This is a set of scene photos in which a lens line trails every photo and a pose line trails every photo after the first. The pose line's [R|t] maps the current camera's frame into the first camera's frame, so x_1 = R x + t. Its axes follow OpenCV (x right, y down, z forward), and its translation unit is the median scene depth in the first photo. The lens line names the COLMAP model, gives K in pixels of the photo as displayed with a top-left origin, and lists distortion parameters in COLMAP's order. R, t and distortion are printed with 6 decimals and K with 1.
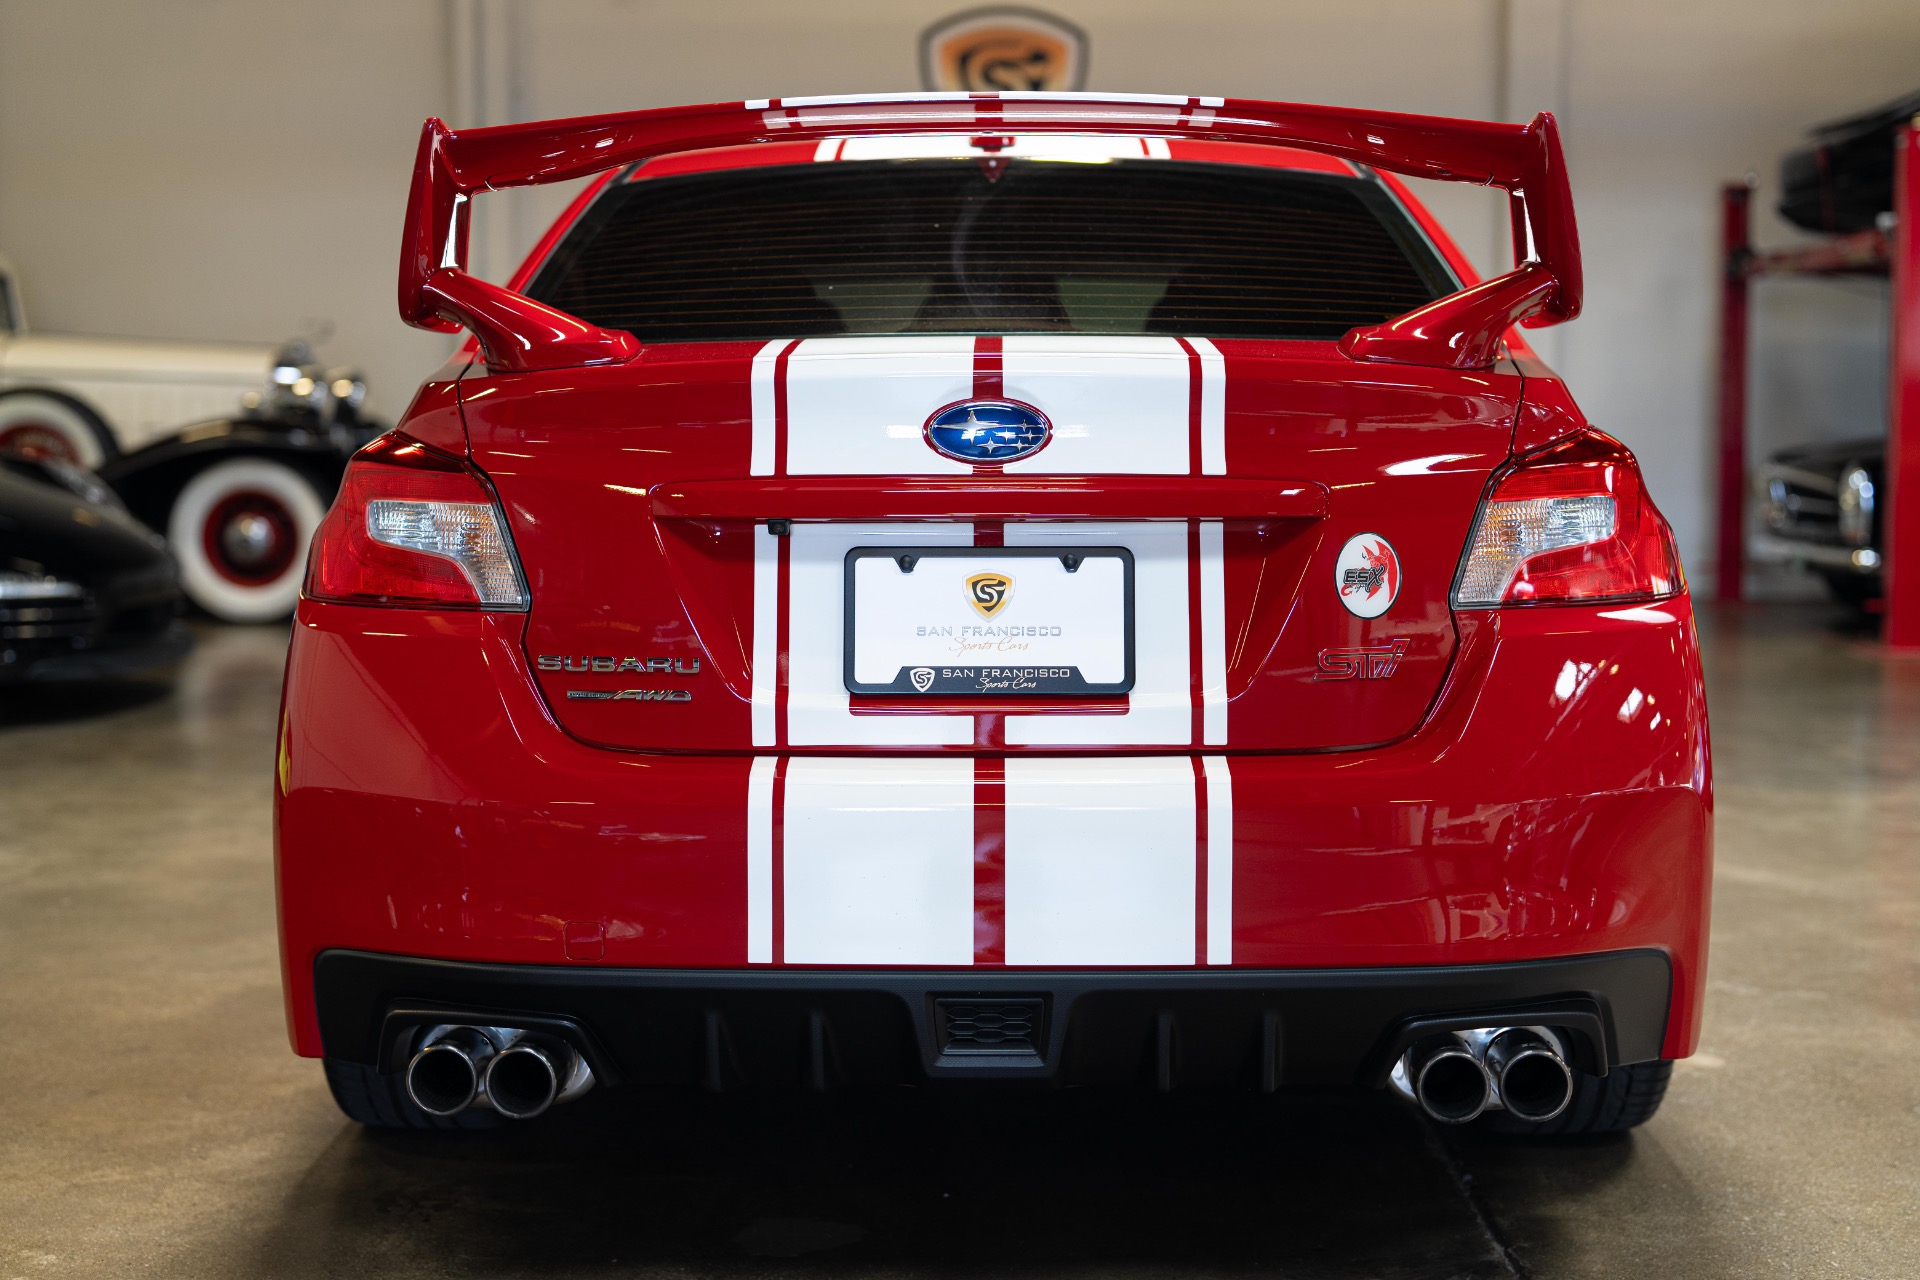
lens RADIAL K [[2589.1, 0, 960.0], [0, 2589.1, 640.0], [0, 0, 1]] dist [0.004987, 0.025096]
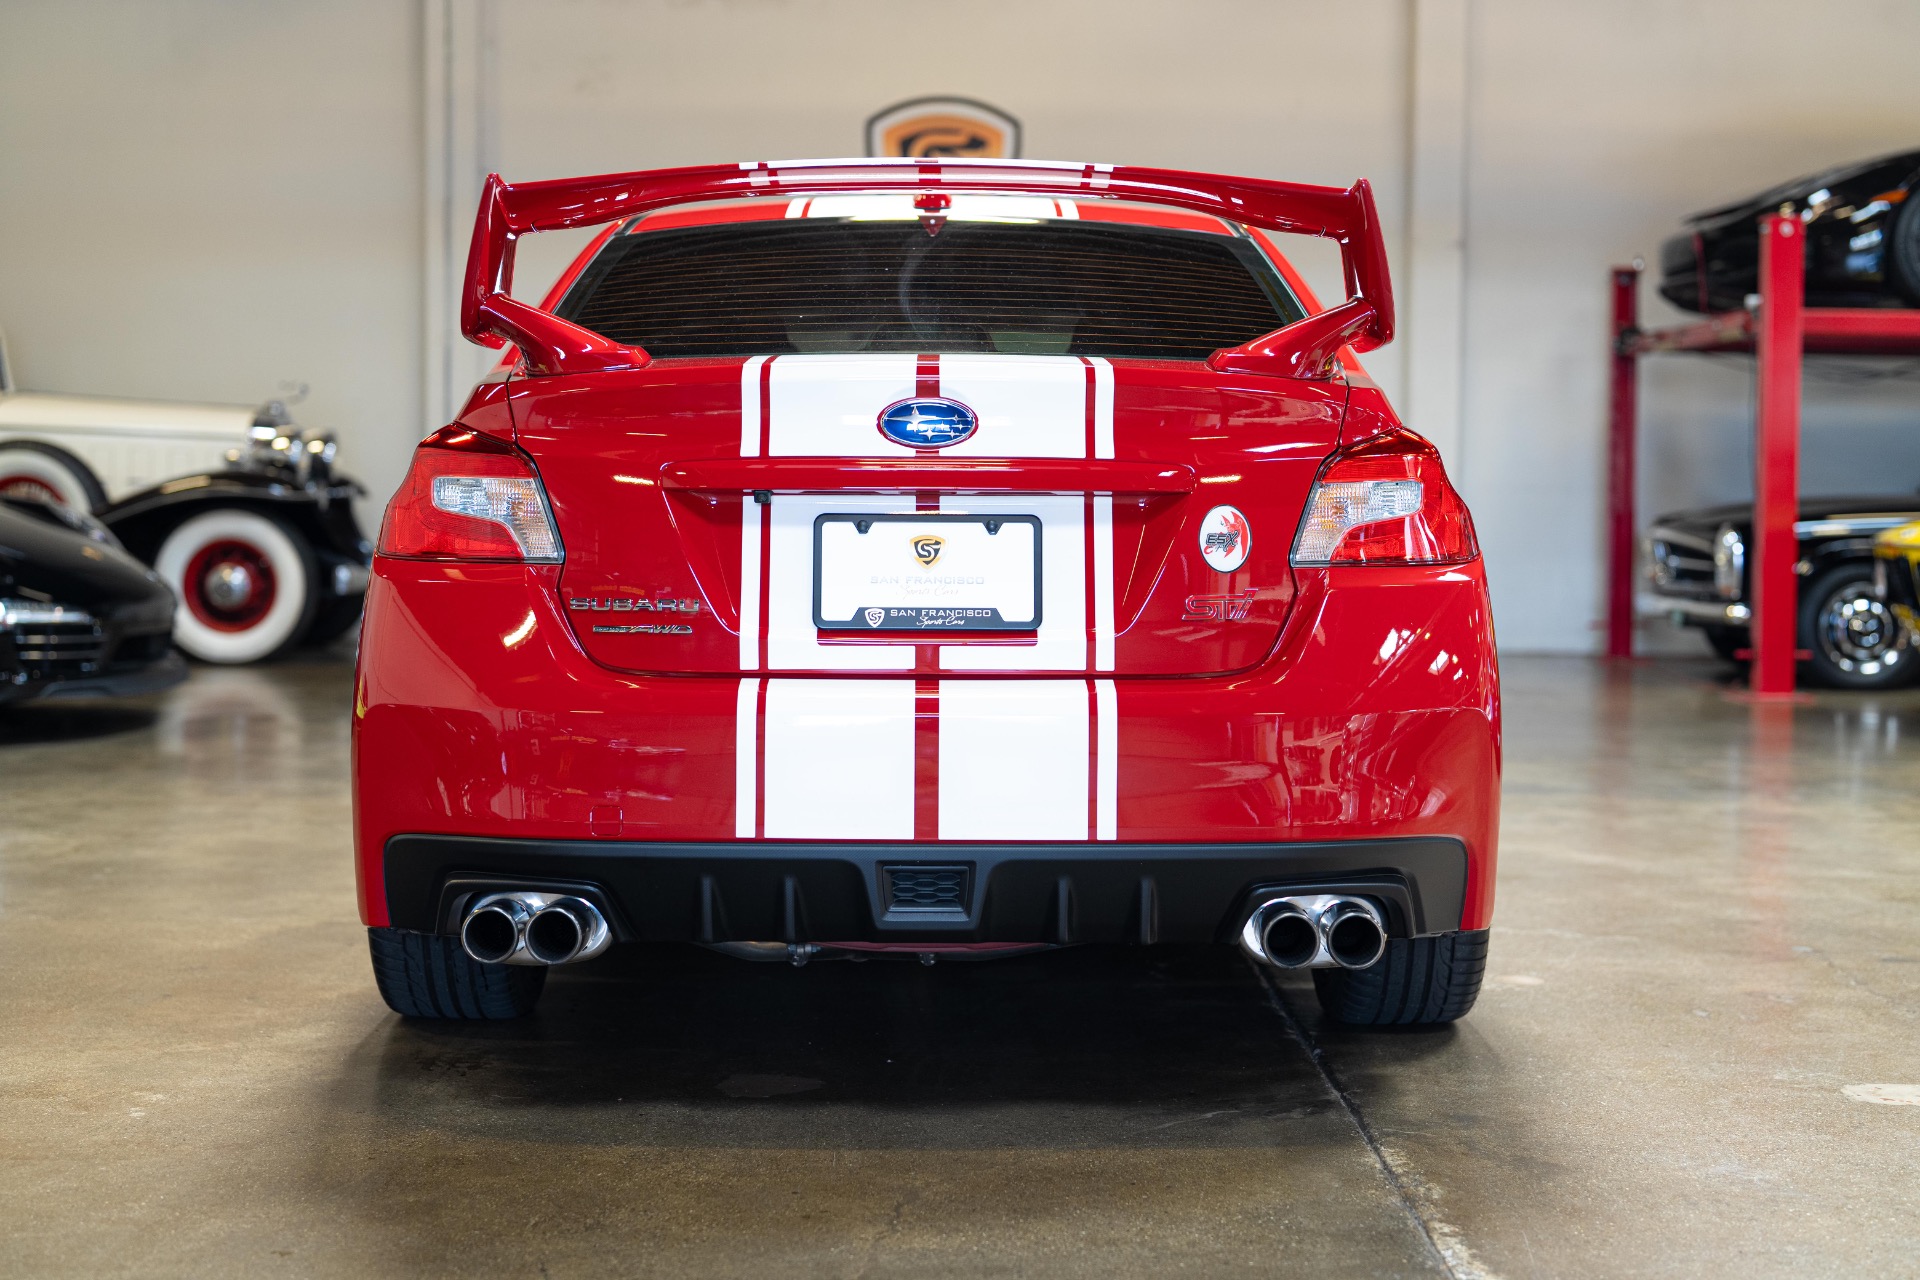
lens RADIAL K [[2589.1, 0, 960.0], [0, 2589.1, 640.0], [0, 0, 1]] dist [0.004987, 0.025096]
pose [[0.999679, 0.006580, 0.024474, -0.003613], [-0.005763, 0.999429, -0.033296, 0.065807], [-0.024679, 0.033144, 0.999146, -0.258621]]
